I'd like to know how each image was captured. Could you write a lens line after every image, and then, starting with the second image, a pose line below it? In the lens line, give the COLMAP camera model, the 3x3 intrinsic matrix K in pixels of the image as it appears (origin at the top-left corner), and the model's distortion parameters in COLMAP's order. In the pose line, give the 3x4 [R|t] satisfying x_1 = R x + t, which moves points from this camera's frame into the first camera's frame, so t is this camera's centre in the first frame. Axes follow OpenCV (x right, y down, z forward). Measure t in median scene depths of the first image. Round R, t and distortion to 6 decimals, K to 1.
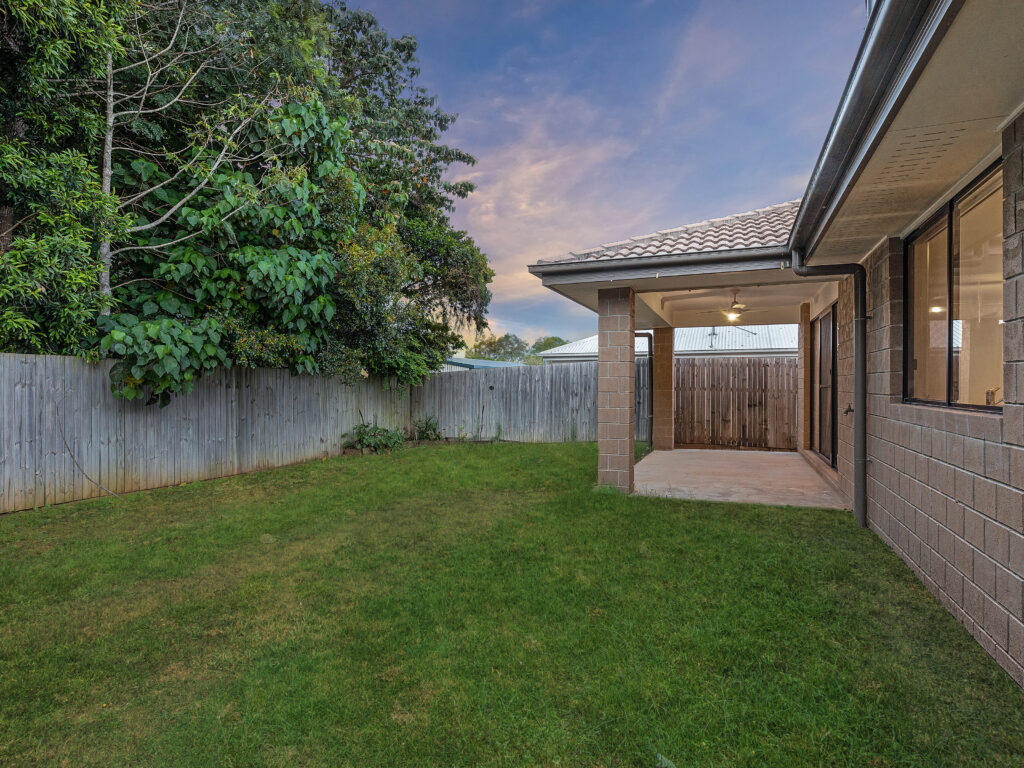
lens RADIAL K [[537.6, 0, 512.0], [0, 537.6, 384.0], [0, 0, 1]] dist [0.002682, 0.000416]
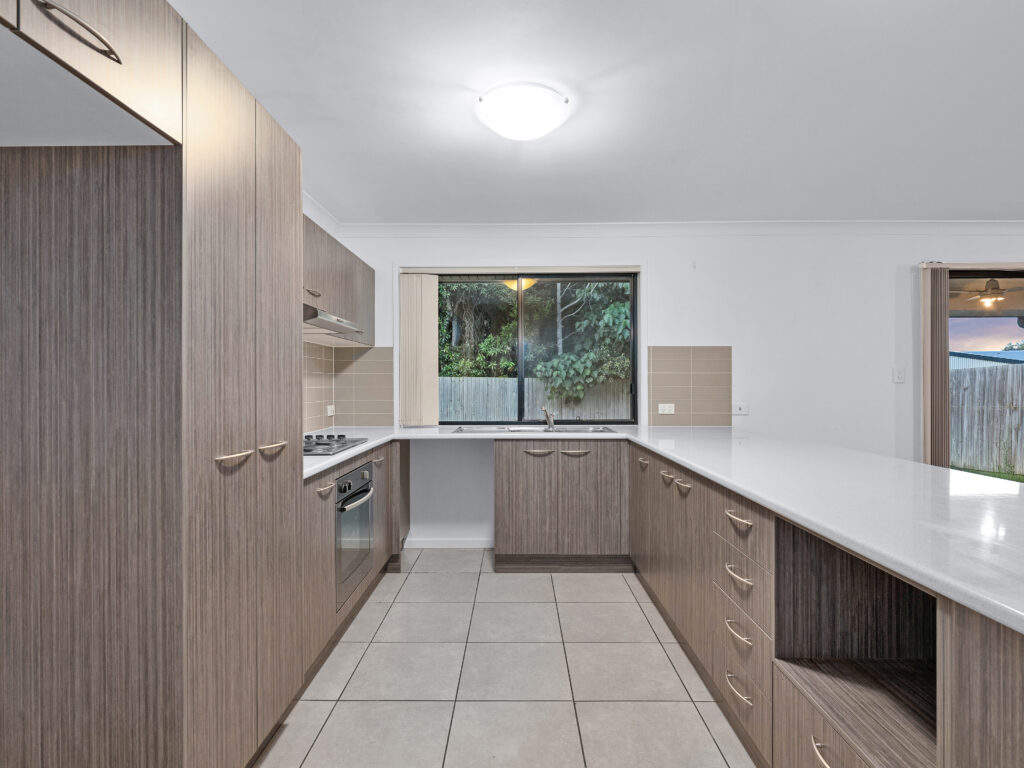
lens RADIAL K [[525.8, 0, 512.0], [0, 525.8, 384.0], [0, 0, 1]] dist [0.000191, -0.000377]
pose [[0.373700, -0.002095, -0.927547, 0.837813], [0.003354, 0.999994, -0.000907, -0.023980], [0.927543, -0.002772, 0.373705, 0.172068]]
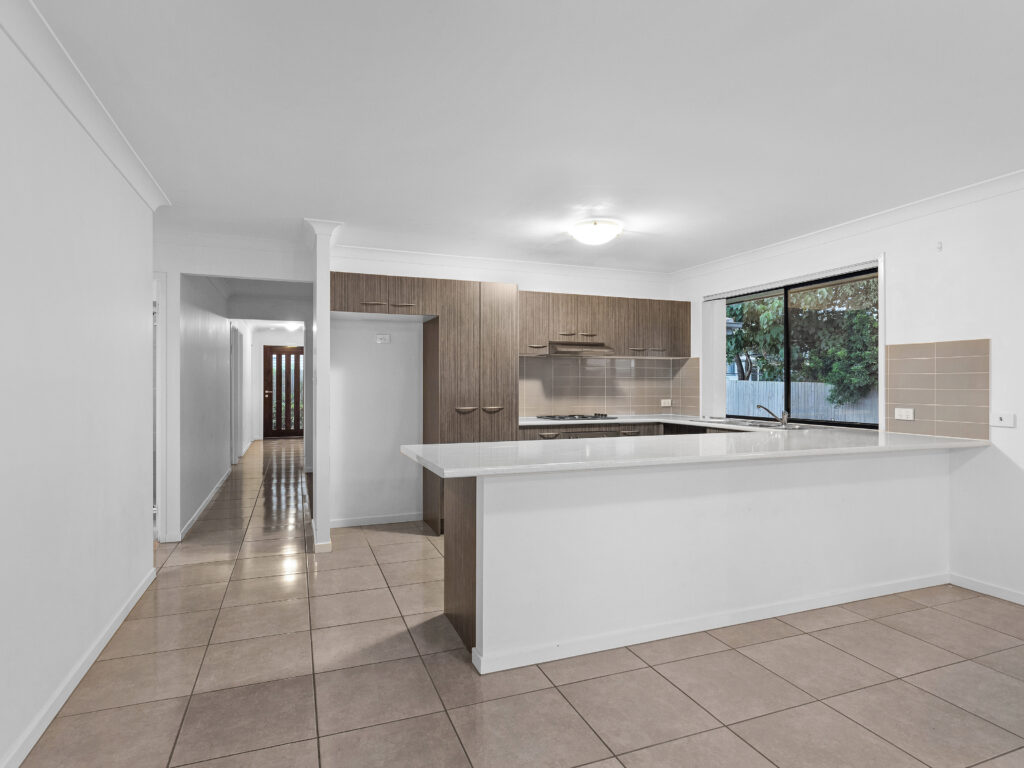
lens RADIAL K [[564.6, 0, 508.9], [0, 564.6, 384.4], [0, 0, 1]] dist [-0.000137, -0.000203]
pose [[-0.728946, -0.002056, -0.684568, 1.010469], [-0.001944, 0.999998, -0.000934, -0.024249], [0.684569, 0.000650, -0.728948, 0.635975]]
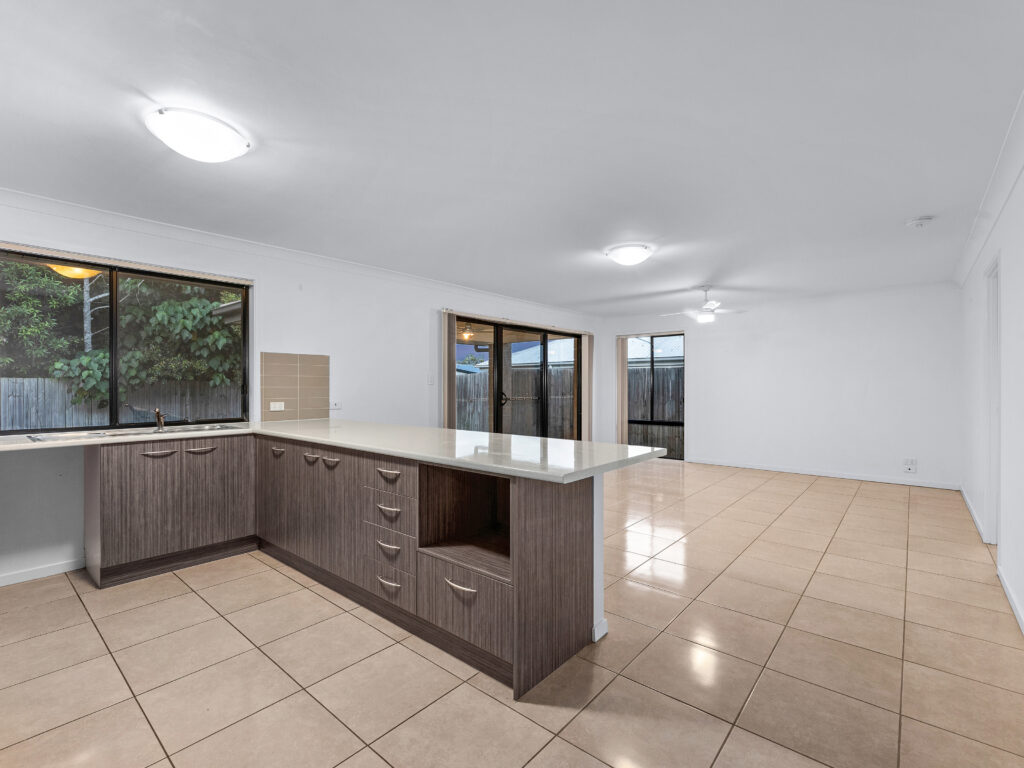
lens RADIAL K [[471.9, 0, 511.9], [0, 471.9, 386.5], [0, 0, 1]] dist [-0.002654, 0.000077]
pose [[0.950352, -0.001786, -0.311172, 0.839646], [0.002777, 0.999992, 0.002743, -0.023160], [0.311165, -0.003471, 0.950350, 0.074100]]
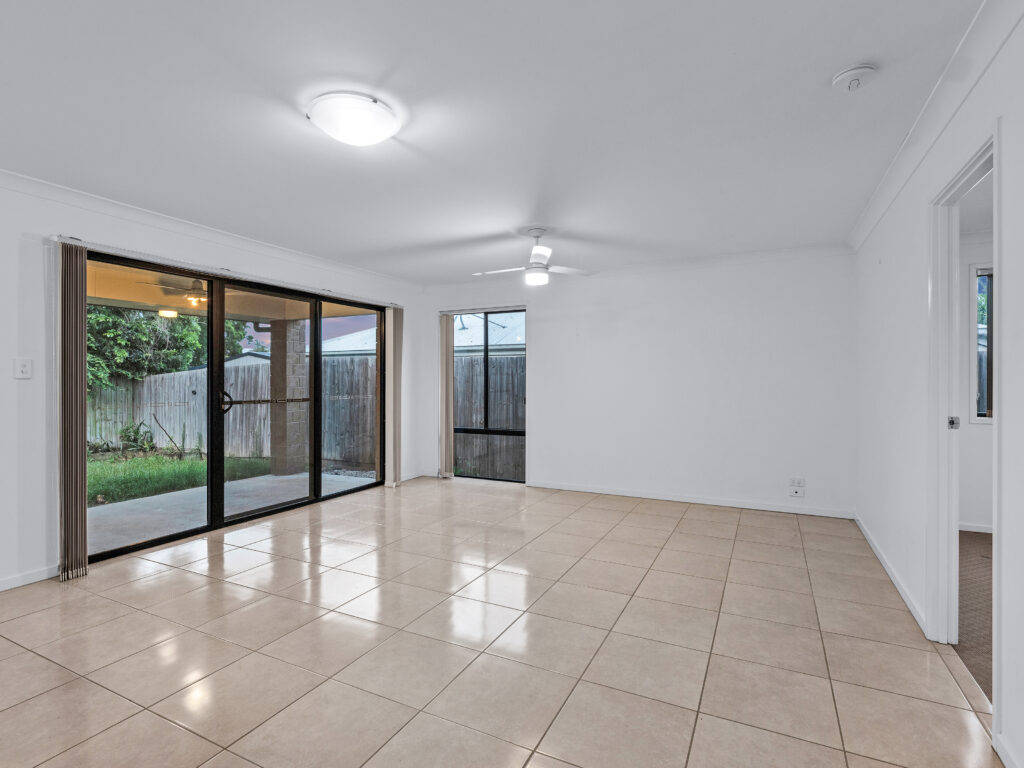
lens RADIAL K [[515.4, 0, 510.4], [0, 515.4, 381.2], [0, 0, 1]] dist [0.000802, 0.000034]
pose [[0.997167, -0.000854, -0.075209, 0.913877], [0.001126, 0.999993, 0.003578, -0.023382], [0.075206, -0.003652, 0.997161, 0.346291]]
